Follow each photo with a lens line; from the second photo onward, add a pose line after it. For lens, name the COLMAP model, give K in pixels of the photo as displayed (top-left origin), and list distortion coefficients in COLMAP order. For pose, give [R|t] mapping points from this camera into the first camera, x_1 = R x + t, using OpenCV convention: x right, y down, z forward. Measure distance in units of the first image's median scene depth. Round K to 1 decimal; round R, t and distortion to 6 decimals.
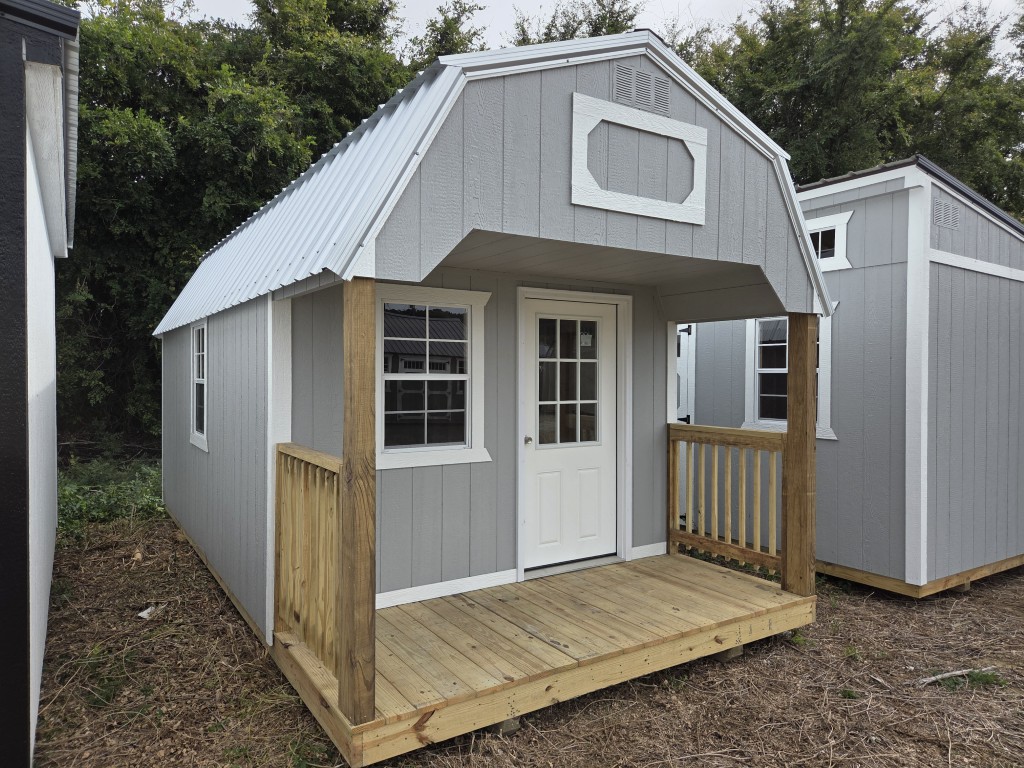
lens RADIAL K [[683.3, 0, 514.1], [0, 683.3, 380.4], [0, 0, 1]] dist [0.047415, -0.003942]
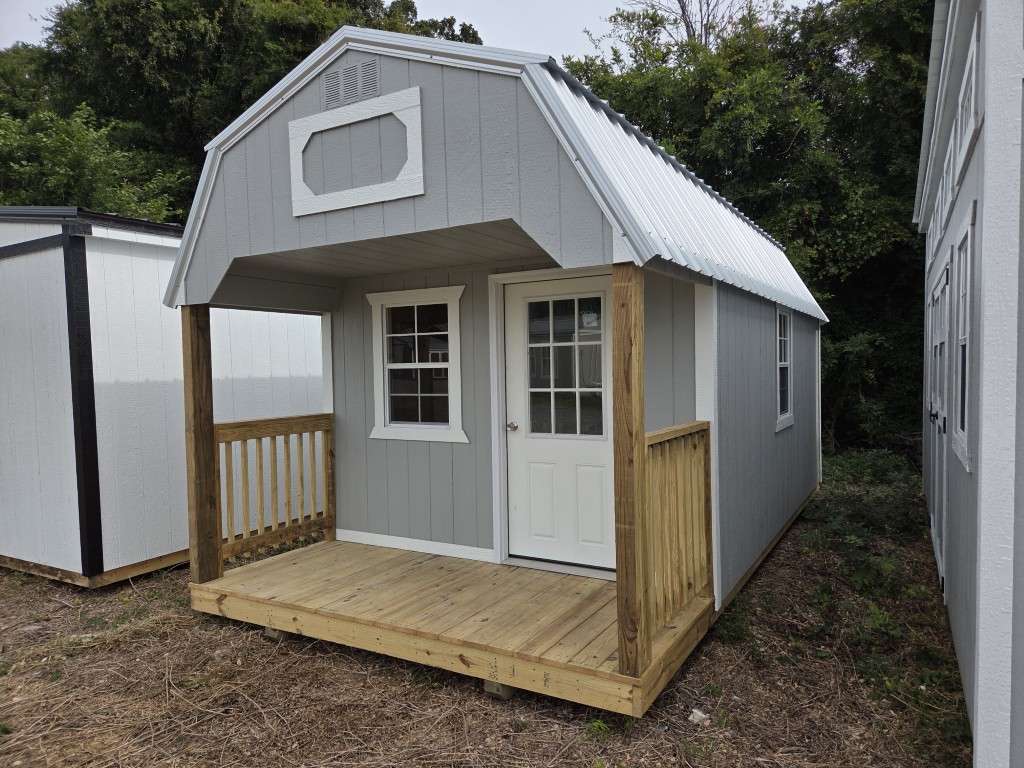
lens RADIAL K [[683.3, 0, 513.9], [0, 683.3, 388.9], [0, 0, 1]] dist [0.047415, -0.003942]
pose [[0.459374, 0.014155, -0.888130, 0.968775], [0.011643, 0.999691, 0.021955, 0.010835], [0.888167, -0.020426, 0.459067, 0.583229]]
